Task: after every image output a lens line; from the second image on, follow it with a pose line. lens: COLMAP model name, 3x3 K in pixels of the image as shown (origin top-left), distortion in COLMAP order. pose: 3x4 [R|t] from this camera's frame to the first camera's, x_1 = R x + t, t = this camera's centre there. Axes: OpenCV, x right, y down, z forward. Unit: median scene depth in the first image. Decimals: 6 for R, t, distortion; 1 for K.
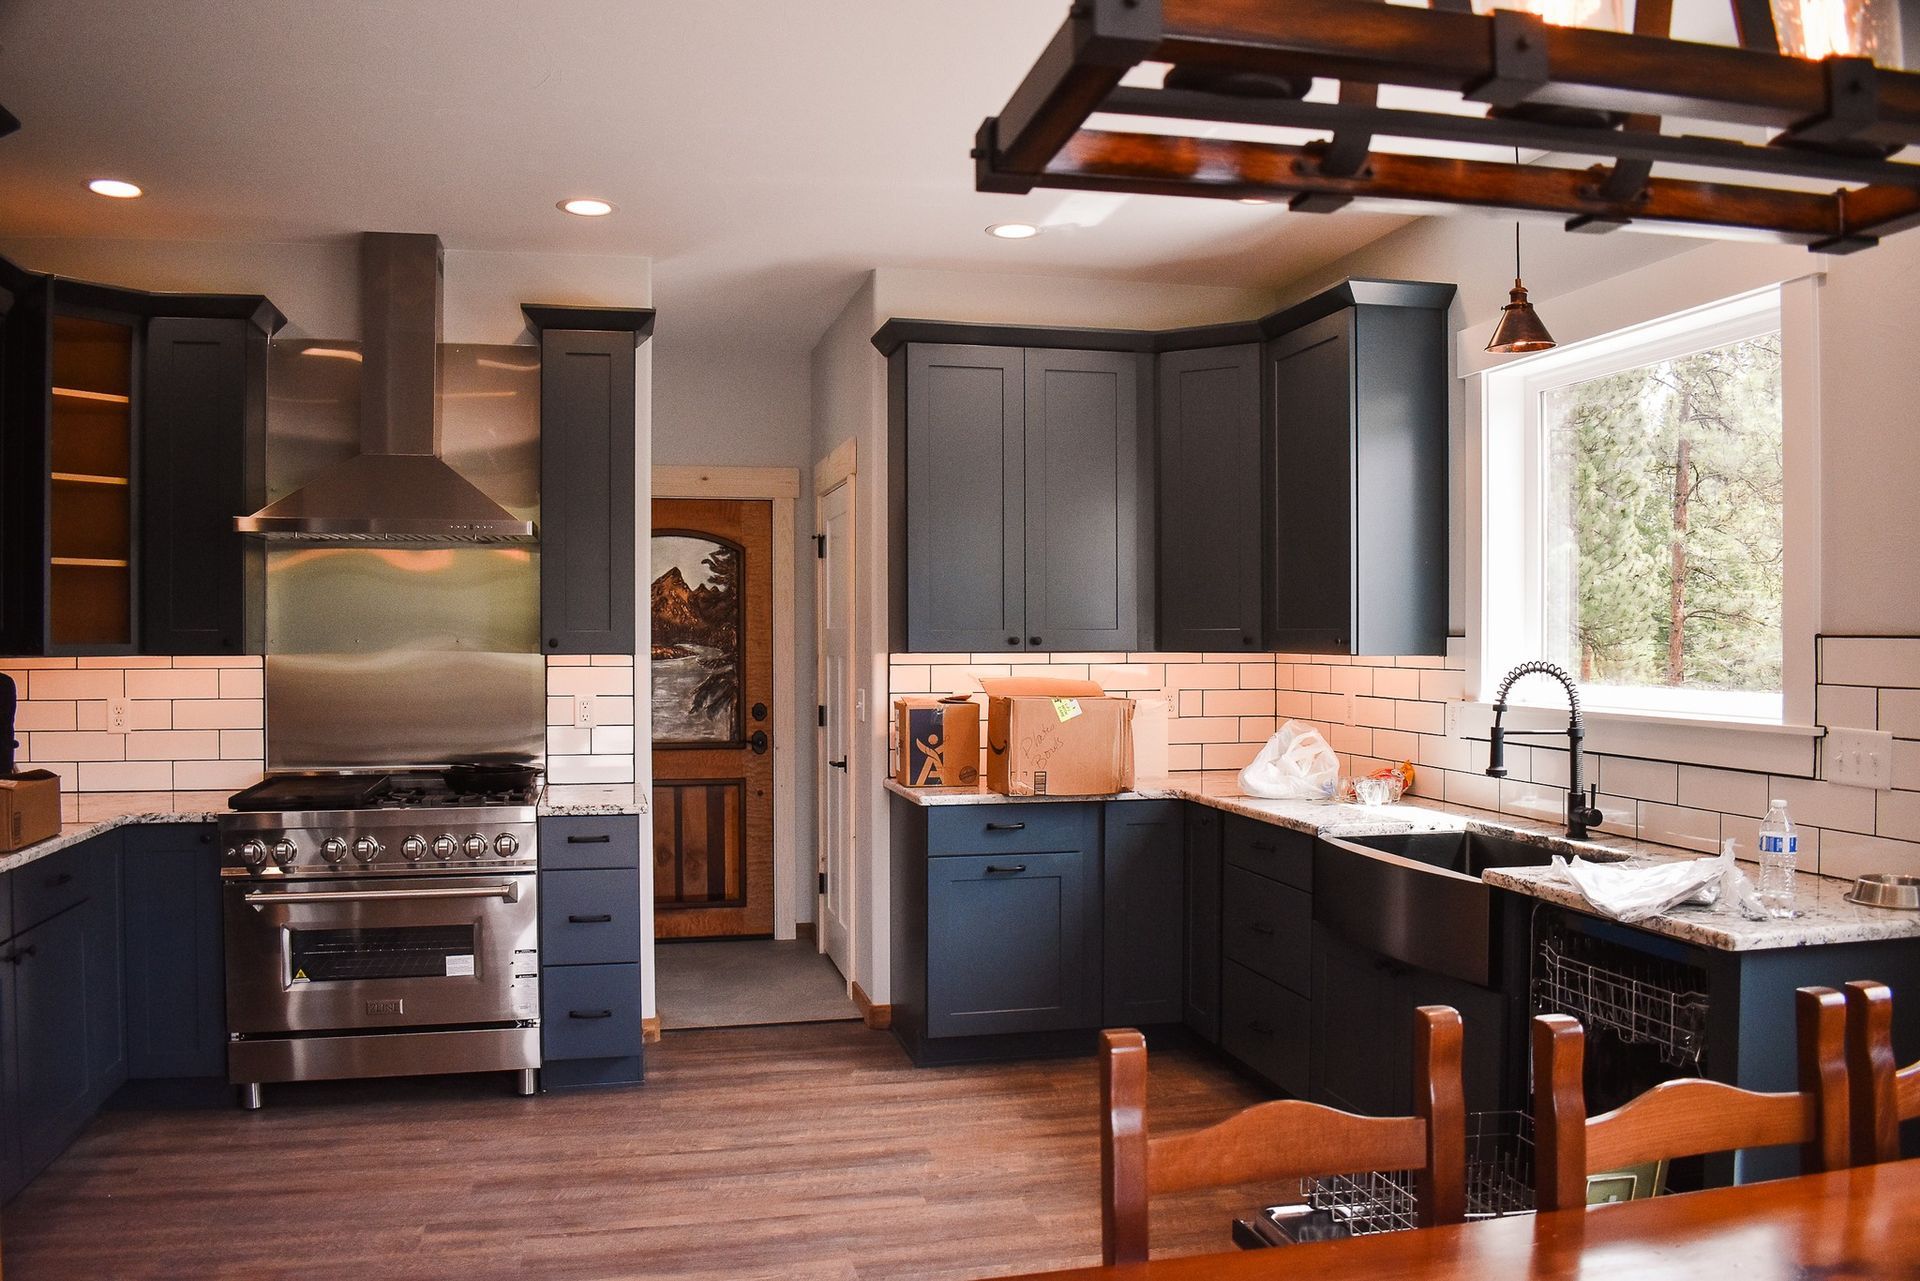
lens RADIAL K [[1457.8, 0, 959.0], [0, 1457.8, 636.1], [0, 0, 1]] dist [-0.070228, 0.002455]
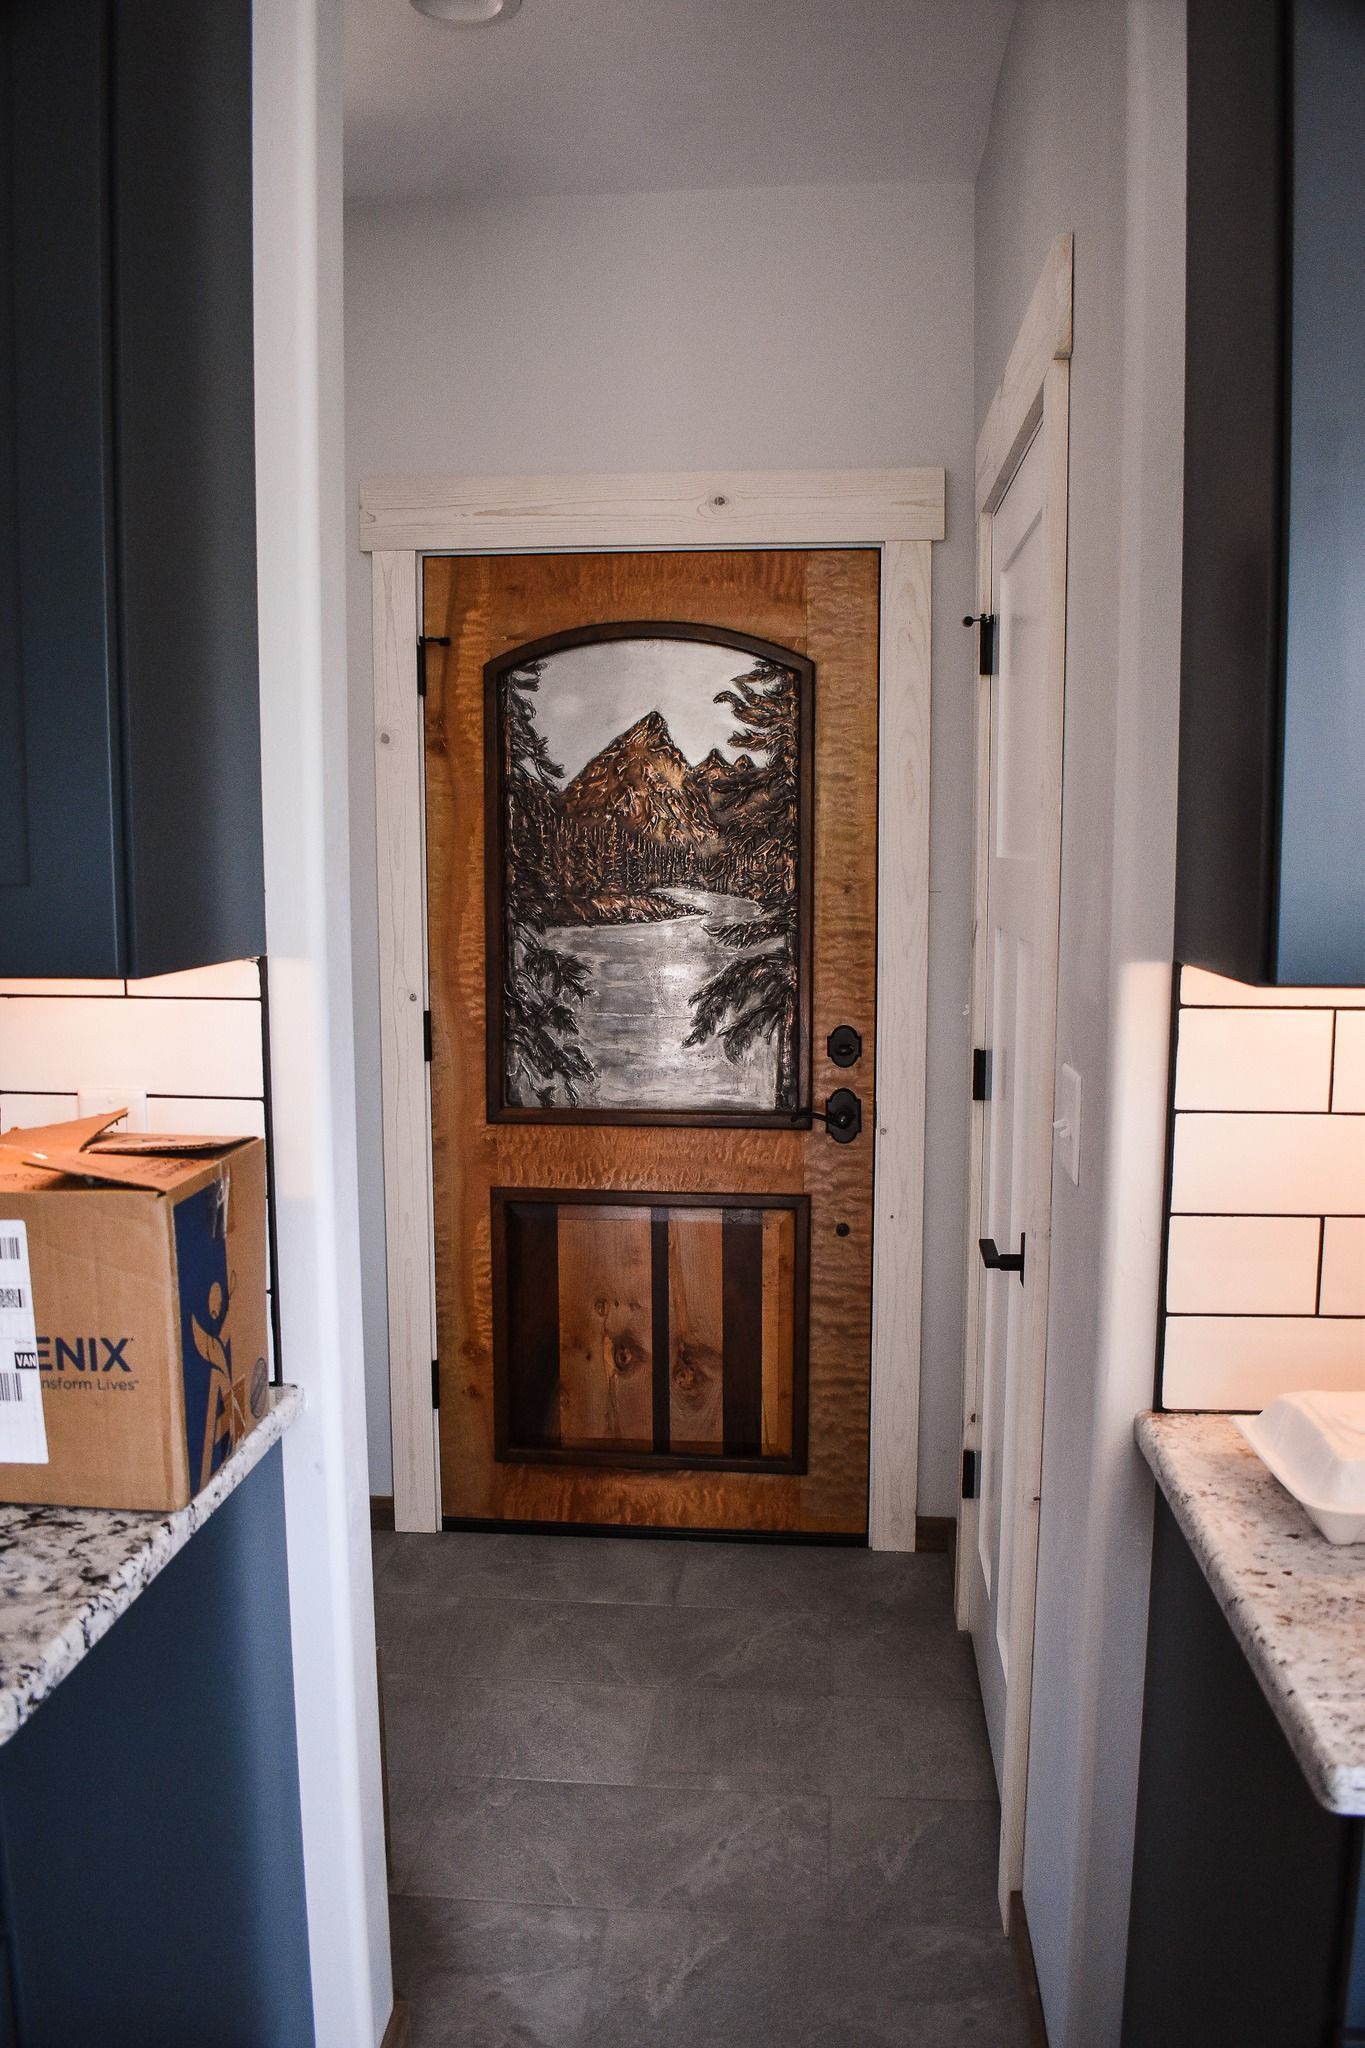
lens RADIAL K [[1555.0, 0, 696.3], [0, 1555.0, 1019.8], [0, 0, 1]] dist [-0.070228, 0.002455]
pose [[0.947994, 0.037590, -0.316060, -0.032762], [-0.002626, 0.993892, 0.110328, -0.006925], [0.318276, -0.103760, 0.942302, 0.552882]]
